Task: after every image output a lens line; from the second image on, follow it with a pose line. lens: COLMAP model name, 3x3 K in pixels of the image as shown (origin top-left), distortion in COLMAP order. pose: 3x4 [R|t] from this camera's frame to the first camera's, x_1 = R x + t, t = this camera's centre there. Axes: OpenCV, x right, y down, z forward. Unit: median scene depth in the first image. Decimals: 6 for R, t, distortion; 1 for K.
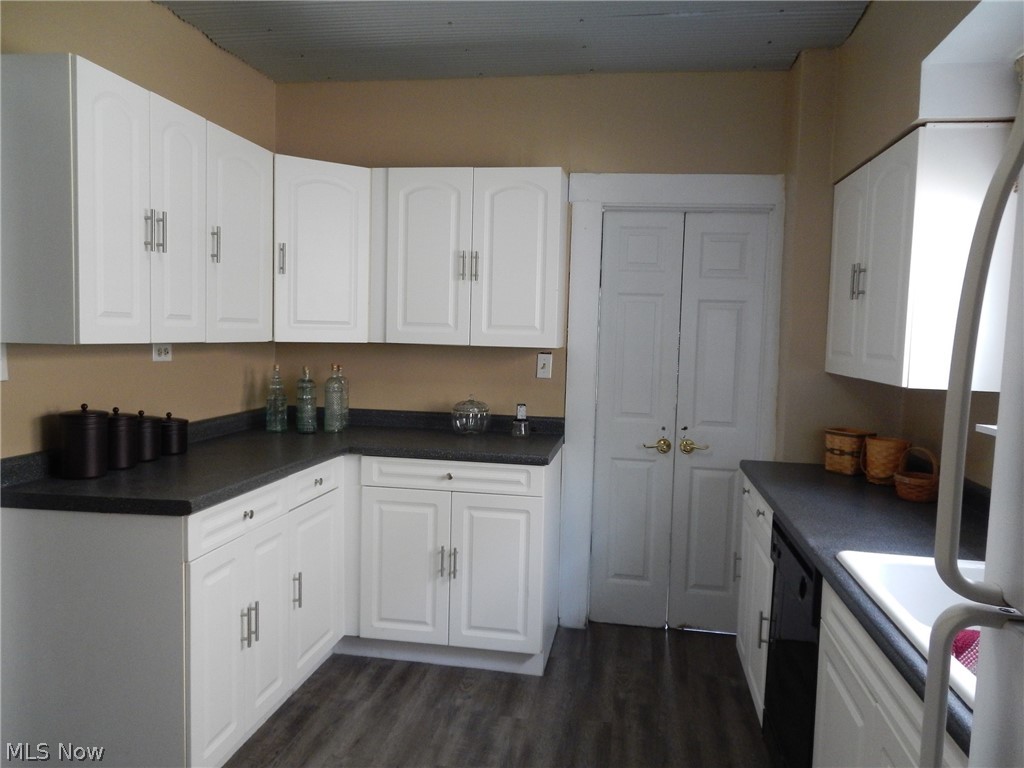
lens RADIAL K [[757.0, 0, 535.4], [0, 757.0, 377.4], [0, 0, 1]] dist [0.001404, 0.001436]
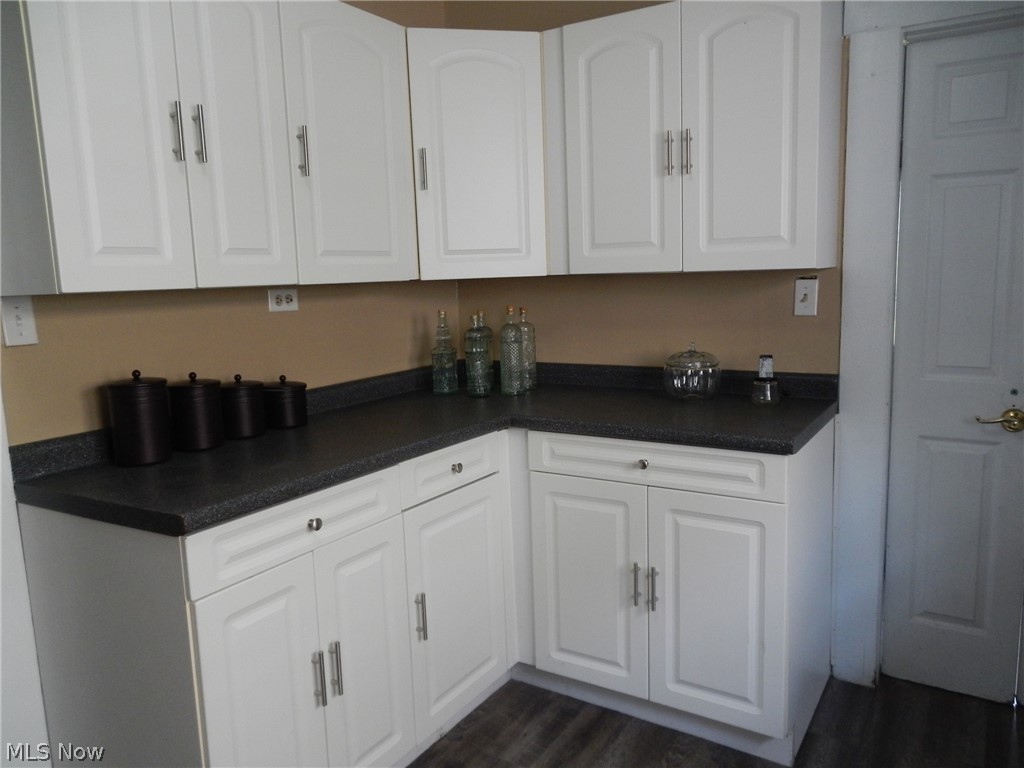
lens RADIAL K [[757.0, 0, 527.0], [0, 757.0, 377.6], [0, 0, 1]] dist [0.001404, 0.001436]
pose [[0.914163, 0.000009, -0.405347, 0.066182], [0.031865, 0.996904, 0.071885, -0.000486], [0.404093, -0.078631, 0.911332, 0.327039]]
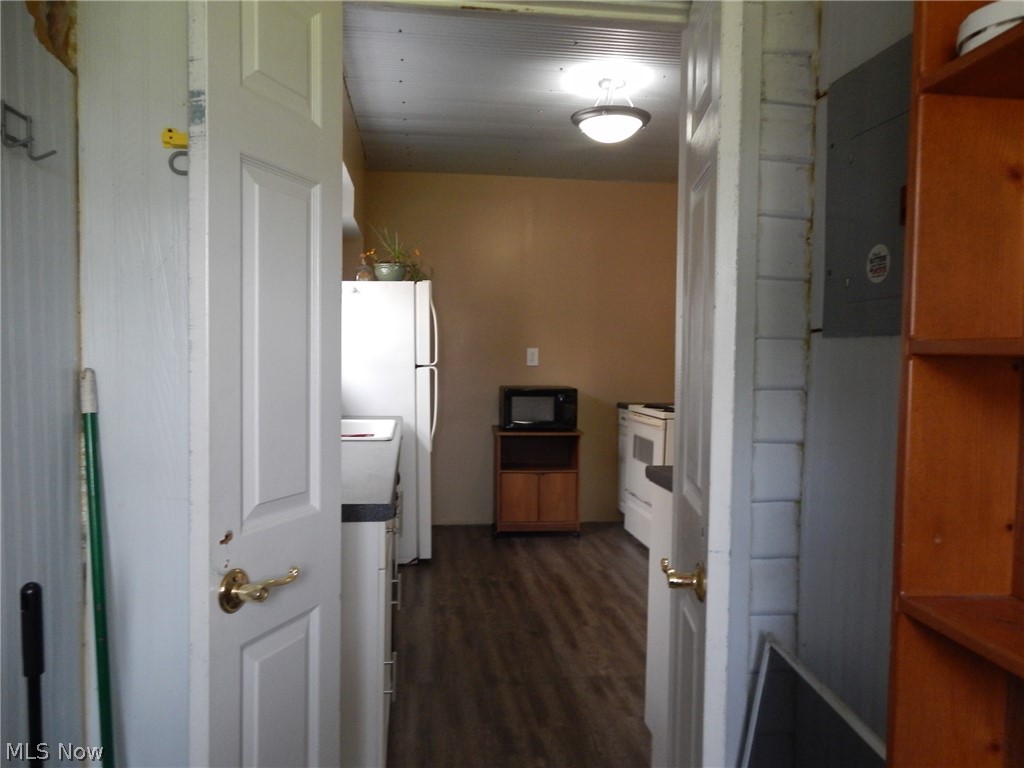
lens RADIAL K [[757.0, 0, 512.1], [0, 757.0, 383.2], [0, 0, 1]] dist [0.001404, 0.001436]
pose [[-0.962973, -0.033152, -0.267552, 0.359882], [-0.061529, 0.993244, 0.098387, -0.056003], [0.262482, 0.111206, -0.958507, 1.661553]]
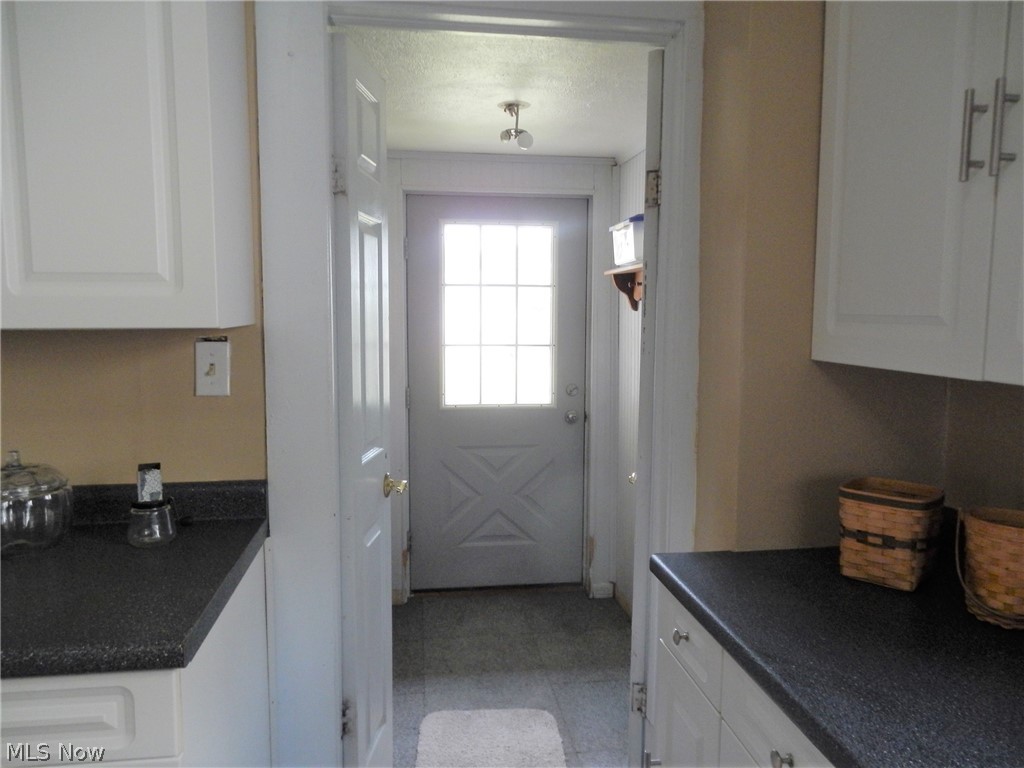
lens RADIAL K [[757.0, 0, 510.3], [0, 757.0, 381.5], [0, 0, 1]] dist [0.001404, 0.001436]
pose [[0.963174, -0.051329, 0.263935, 0.071758], [0.040322, 0.998083, 0.046959, -0.024478], [-0.265840, -0.034587, 0.963397, 0.600726]]
